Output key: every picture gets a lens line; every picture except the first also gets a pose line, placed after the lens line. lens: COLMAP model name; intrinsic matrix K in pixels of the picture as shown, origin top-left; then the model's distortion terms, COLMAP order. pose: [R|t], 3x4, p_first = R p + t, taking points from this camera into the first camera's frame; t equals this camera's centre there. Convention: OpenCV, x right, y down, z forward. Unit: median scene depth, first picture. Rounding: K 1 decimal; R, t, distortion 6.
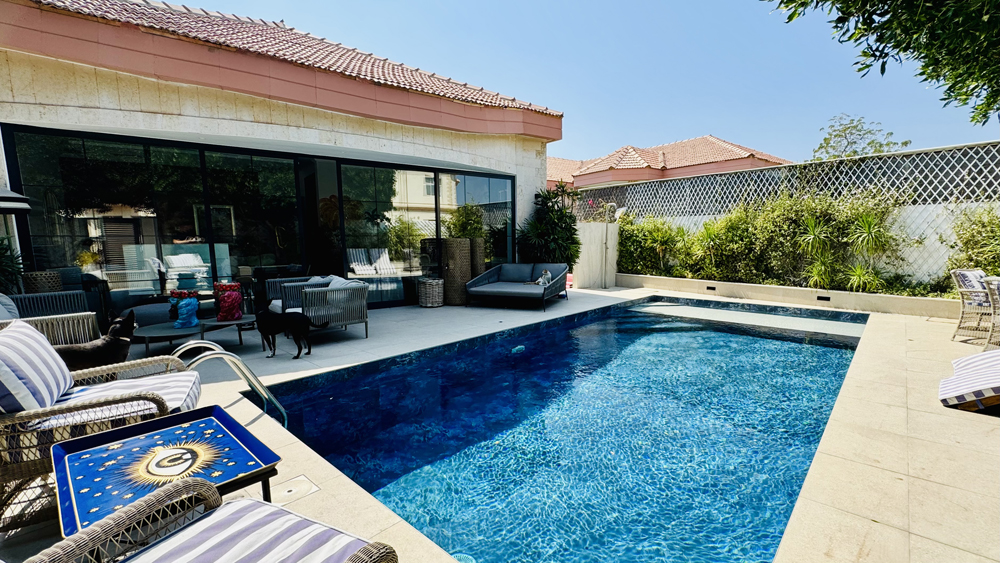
lens RADIAL K [[453.2, 0, 538.3], [0, 453.2, 293.1], [0, 0, 1]] dist [-0.000096, -0.000154]
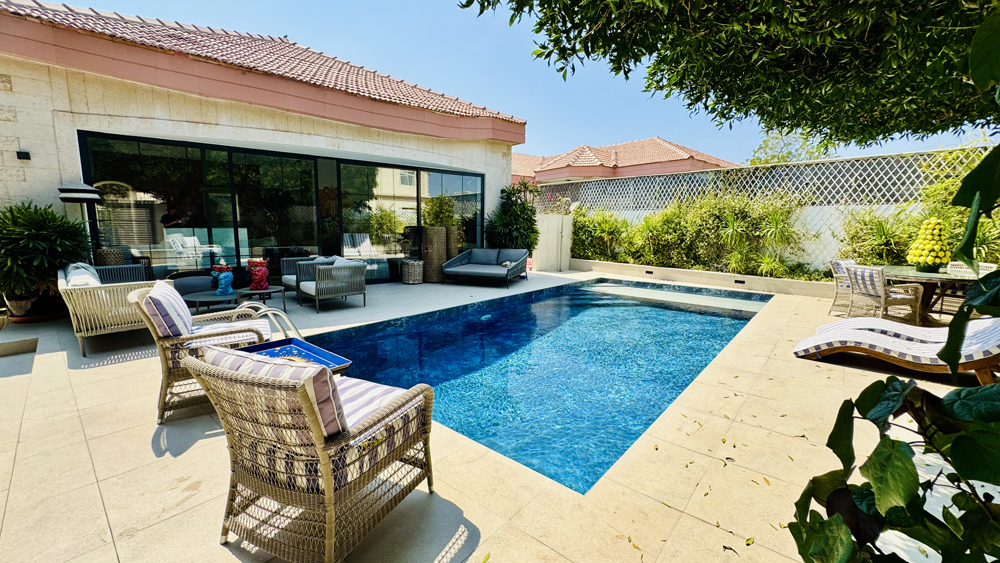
lens RADIAL K [[421.9, 0, 500.0], [0, 421.9, 281.5], [0, 0, 1]] dist [-0.000151, 0.000039]
pose [[0.999852, 0.016635, -0.004454, -0.001905], [-0.016582, 0.999794, 0.011679, 0.007905], [0.004648, -0.011603, 0.999922, -0.118063]]
